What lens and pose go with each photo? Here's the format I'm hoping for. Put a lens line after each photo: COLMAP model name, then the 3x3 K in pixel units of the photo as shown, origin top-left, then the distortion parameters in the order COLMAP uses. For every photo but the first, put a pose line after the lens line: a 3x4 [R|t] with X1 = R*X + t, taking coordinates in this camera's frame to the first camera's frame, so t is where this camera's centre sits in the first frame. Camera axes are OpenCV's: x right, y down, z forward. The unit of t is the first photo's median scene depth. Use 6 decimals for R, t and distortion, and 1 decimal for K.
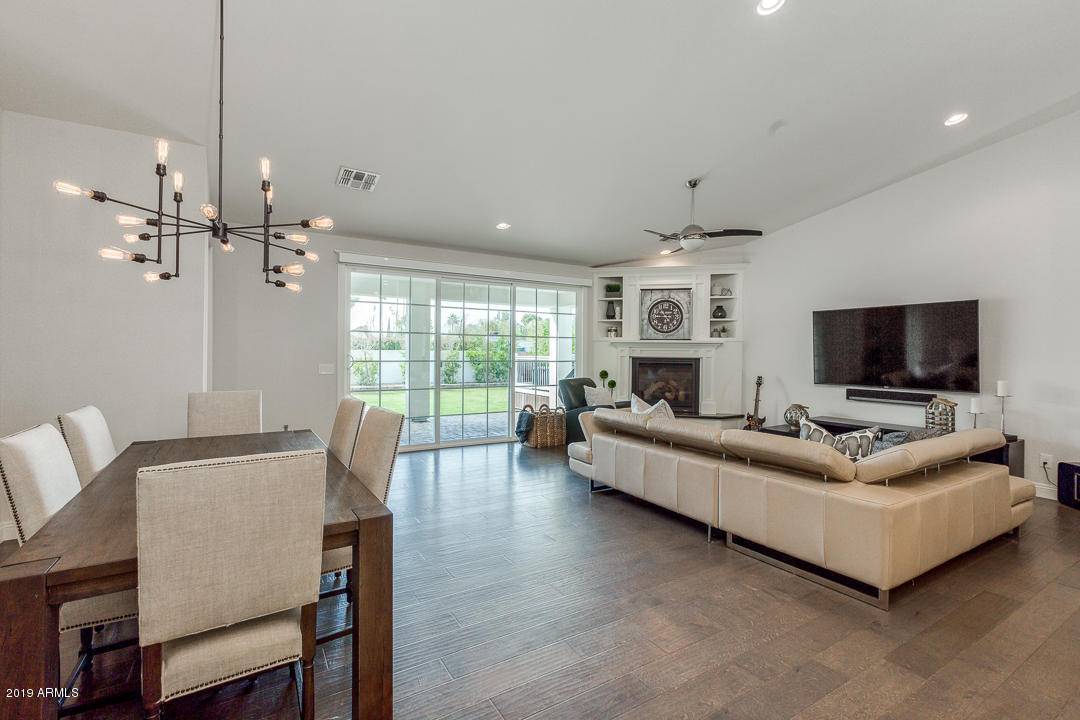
lens RADIAL K [[482.8, 0, 540.0], [0, 482.8, 354.1], [0, 0, 1]] dist [-0.000855, -0.000205]
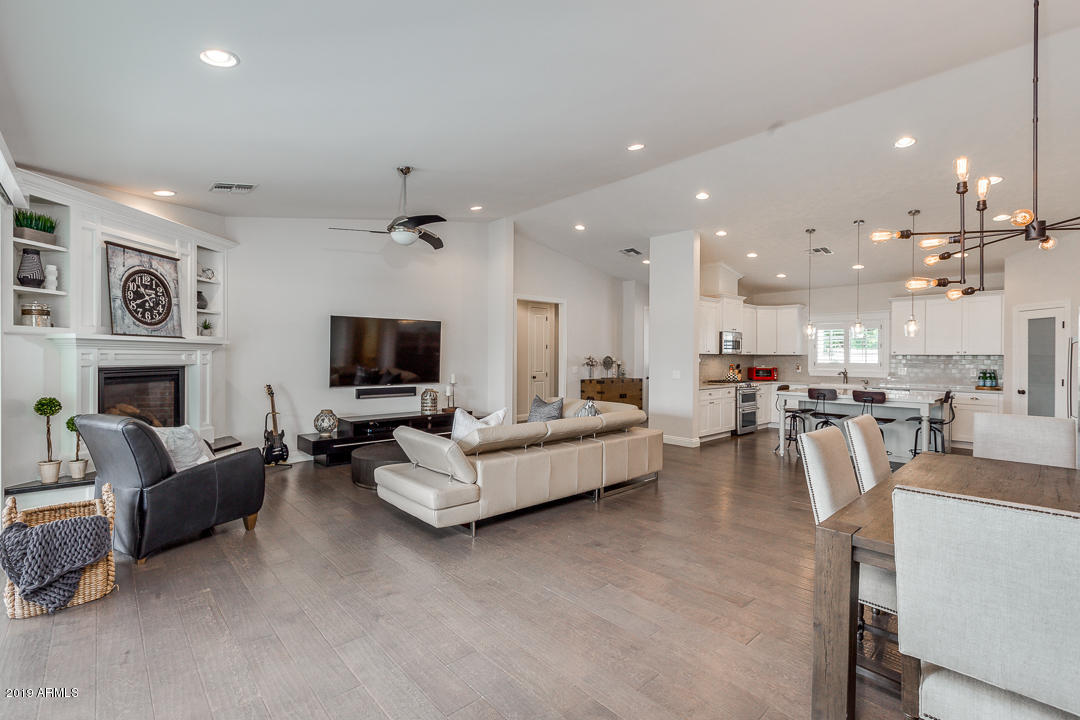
lens RADIAL K [[485.9, 0, 540.0], [0, 485.9, 360.0], [0, 0, 1]] dist [0.000974, -0.000268]
pose [[-0.196062, -0.021186, 0.980363, -0.433130], [-0.008436, 0.999766, 0.019918, -0.016814], [-0.980555, -0.004365, -0.196195, 0.644947]]
